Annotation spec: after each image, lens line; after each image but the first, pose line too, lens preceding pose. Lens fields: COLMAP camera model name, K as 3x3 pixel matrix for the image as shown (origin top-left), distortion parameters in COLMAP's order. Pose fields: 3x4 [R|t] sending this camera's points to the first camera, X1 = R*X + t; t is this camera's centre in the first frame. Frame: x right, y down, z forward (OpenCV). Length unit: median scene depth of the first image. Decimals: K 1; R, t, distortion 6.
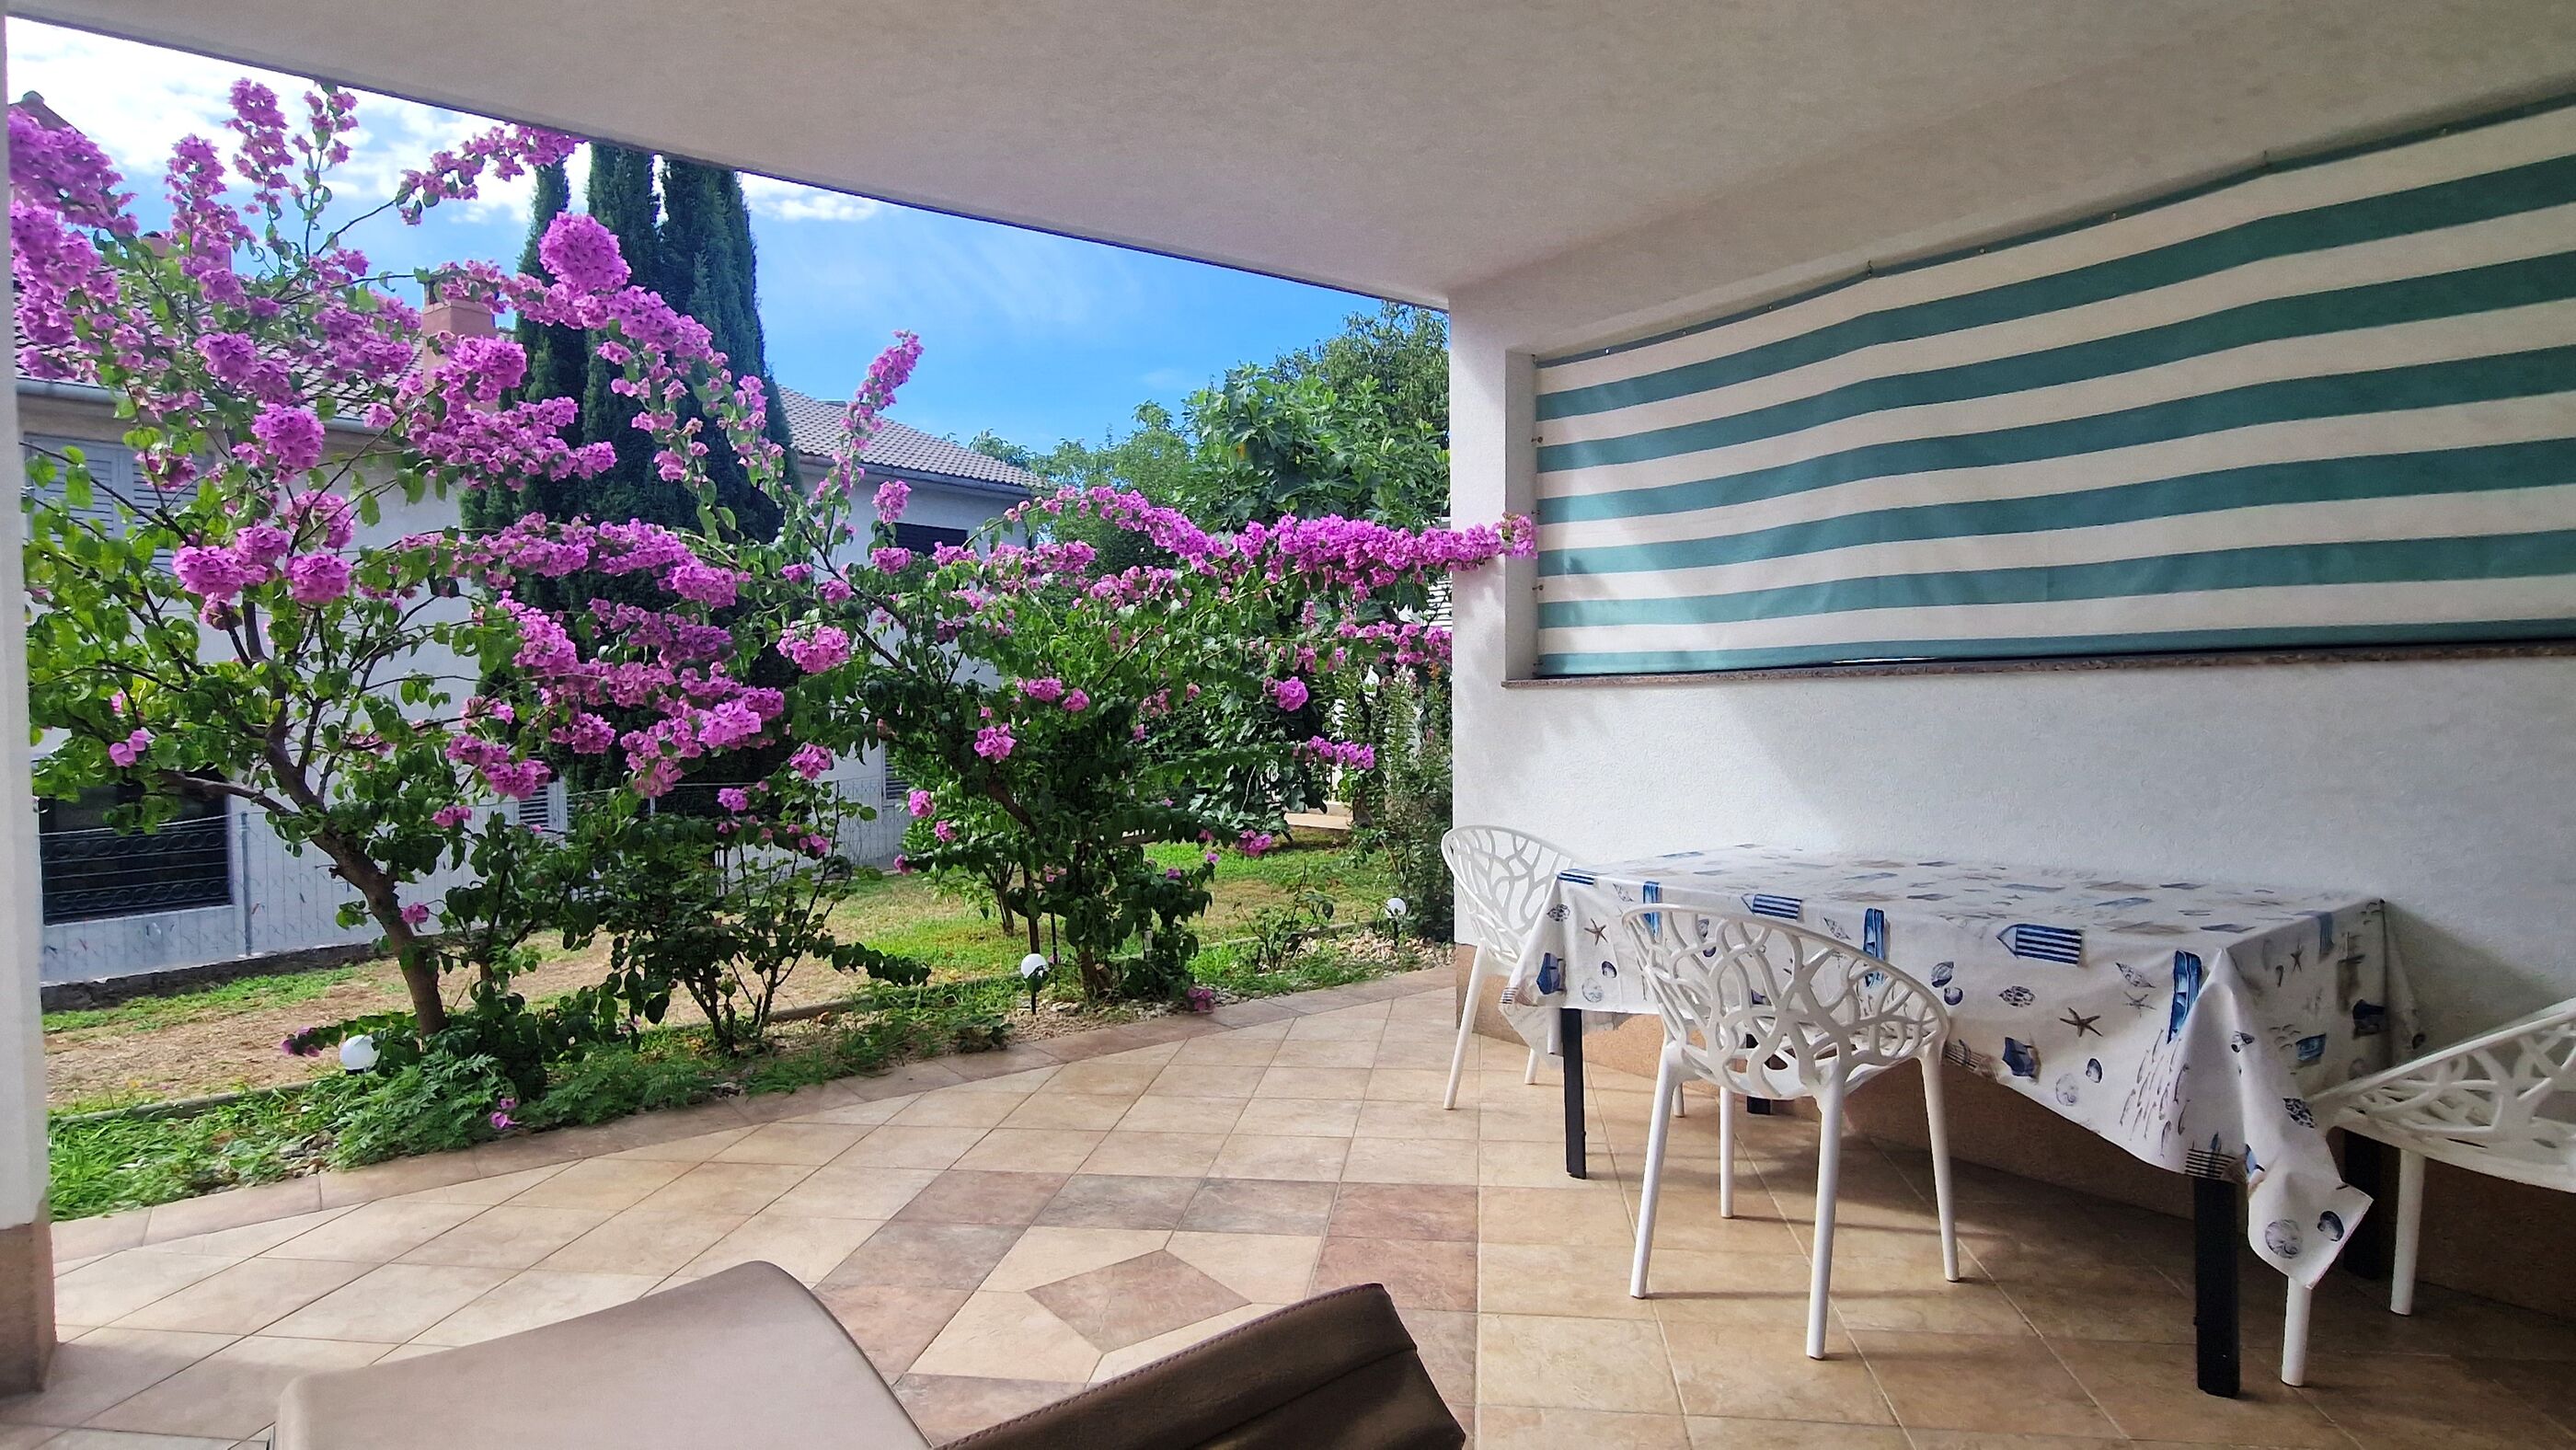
lens RADIAL K [[1345.4, 0, 1289.5], [0, 1345.4, 739.0], [0, 0, 1]] dist [0.000974, -0.000026]
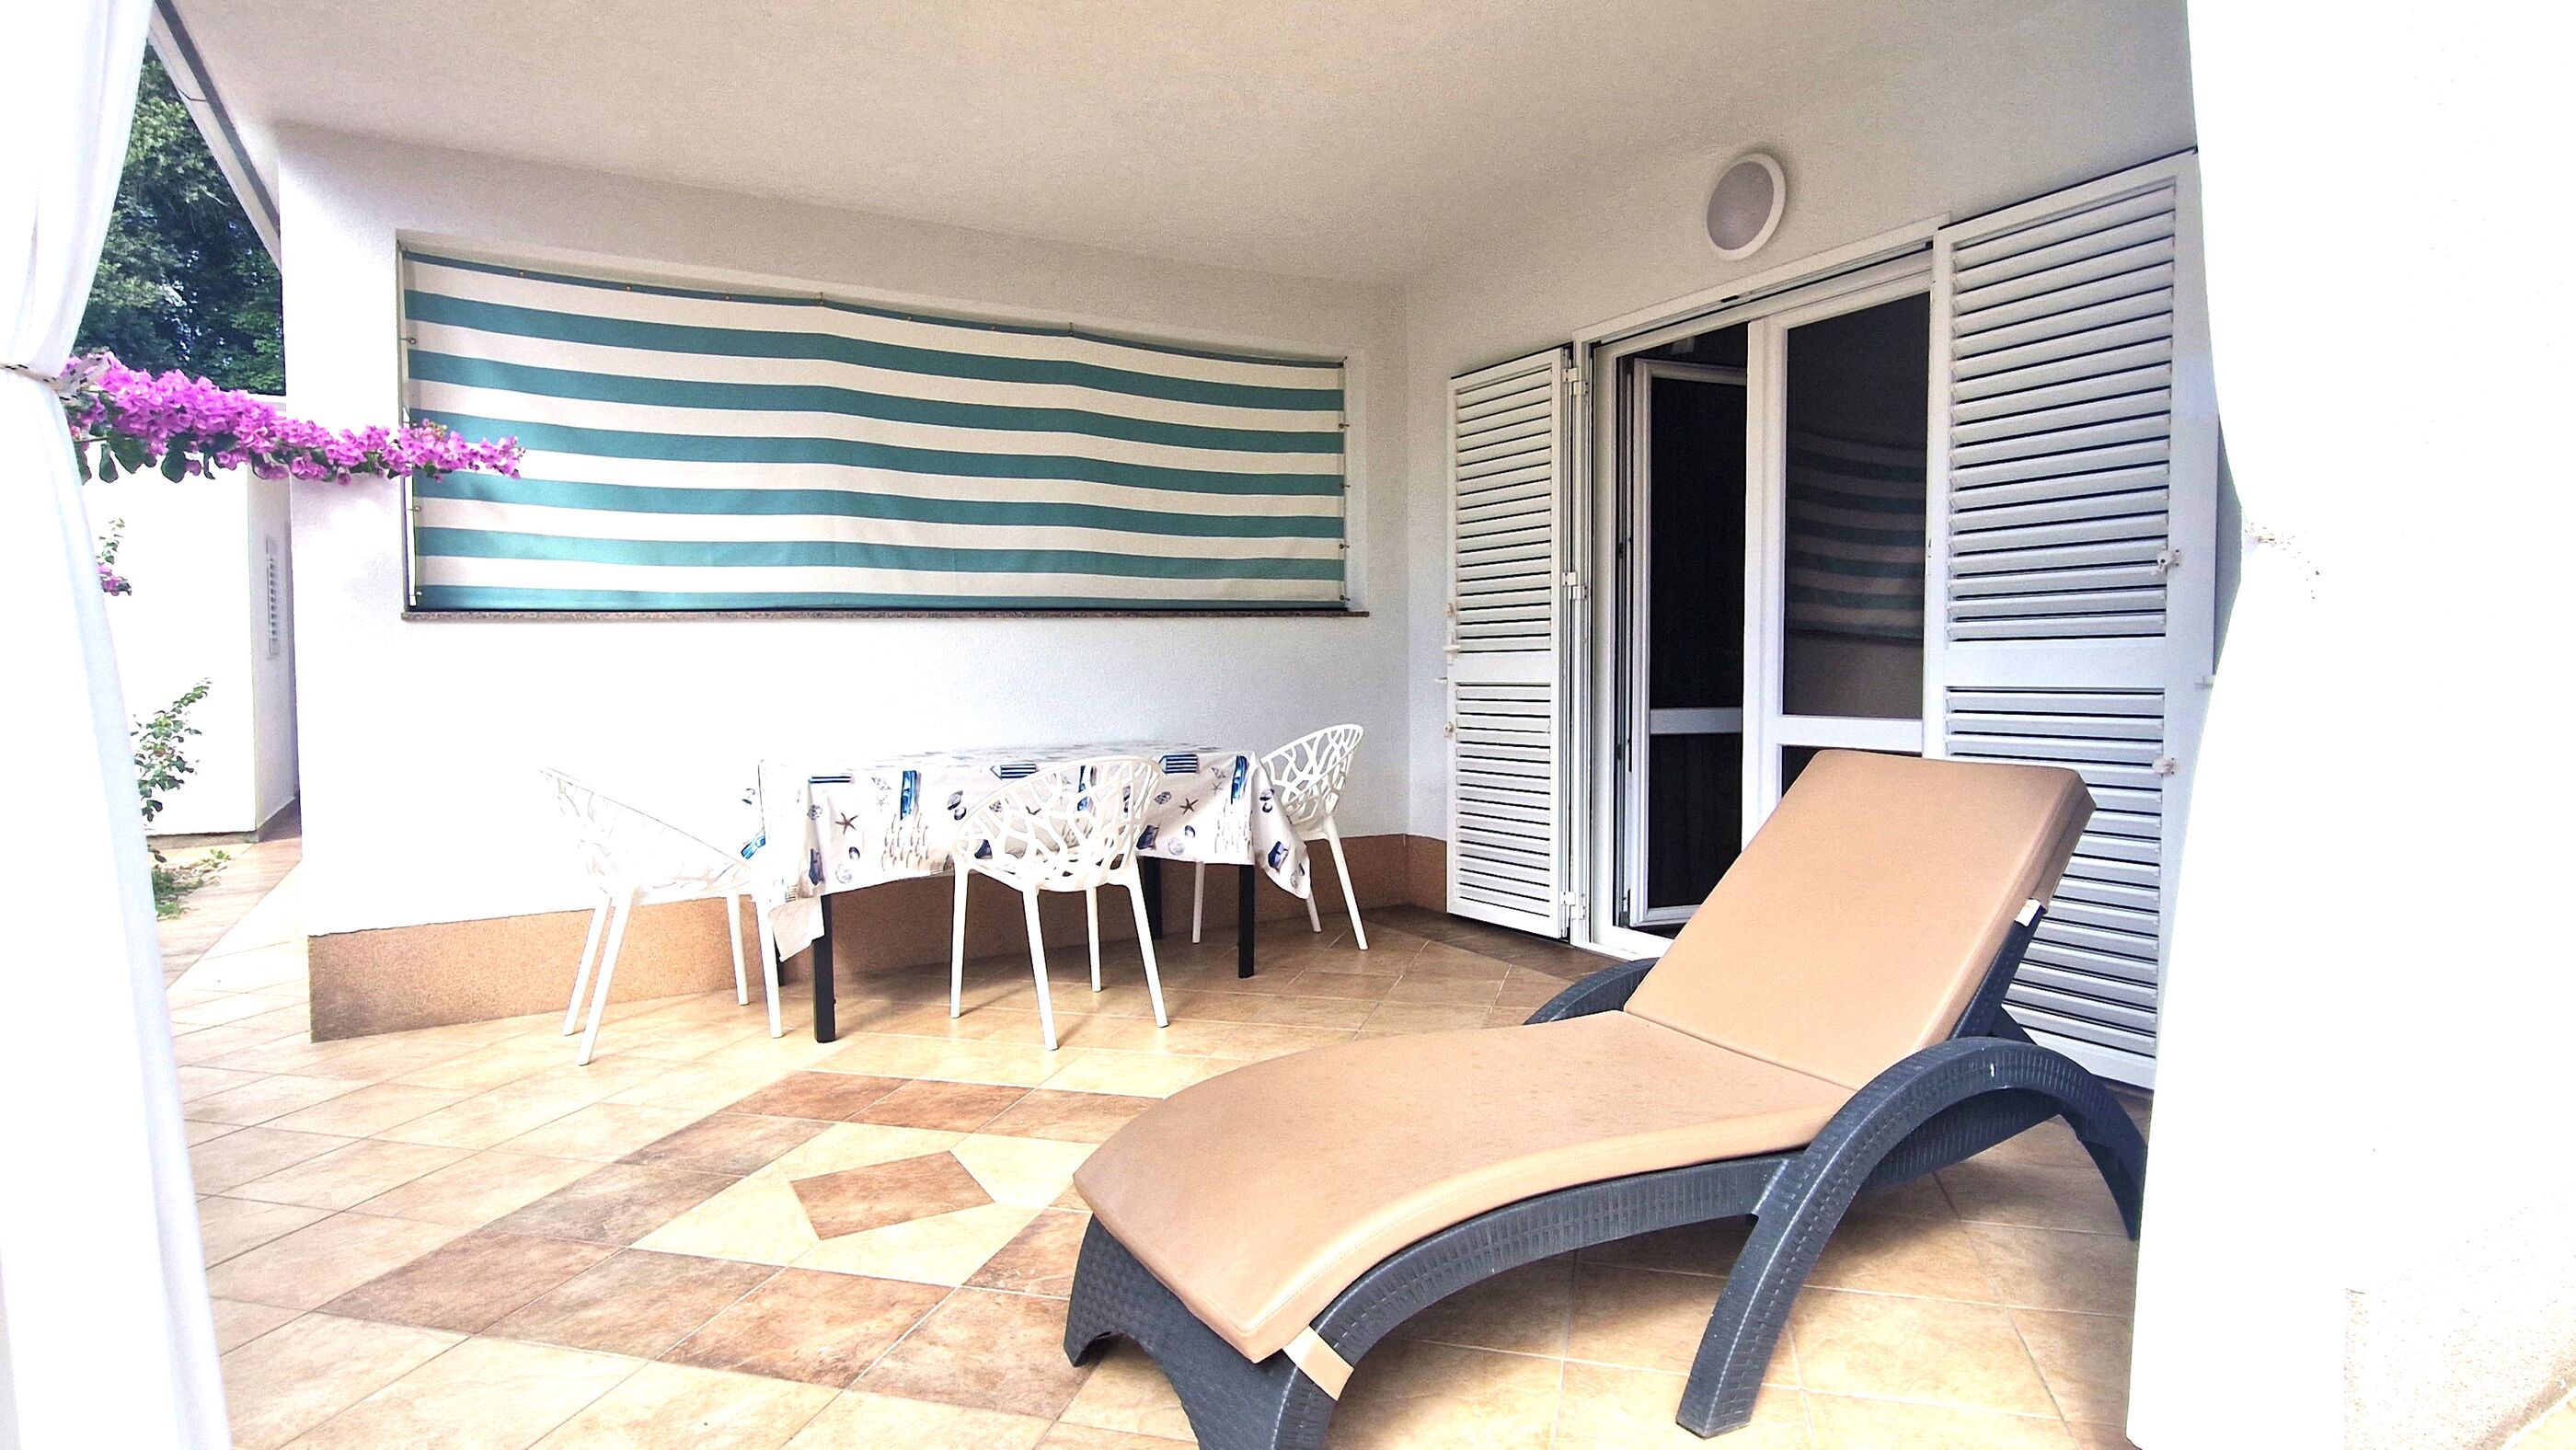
lens RADIAL K [[1345.4, 0, 1274.2], [0, 1345.4, 718.1], [0, 0, 1]] dist [0.000974, -0.000026]
pose [[0.138553, -0.032131, 0.989834, -0.825754], [0.042403, 0.998749, 0.026485, 0.033953], [-0.989447, 0.038302, 0.139742, 0.432384]]
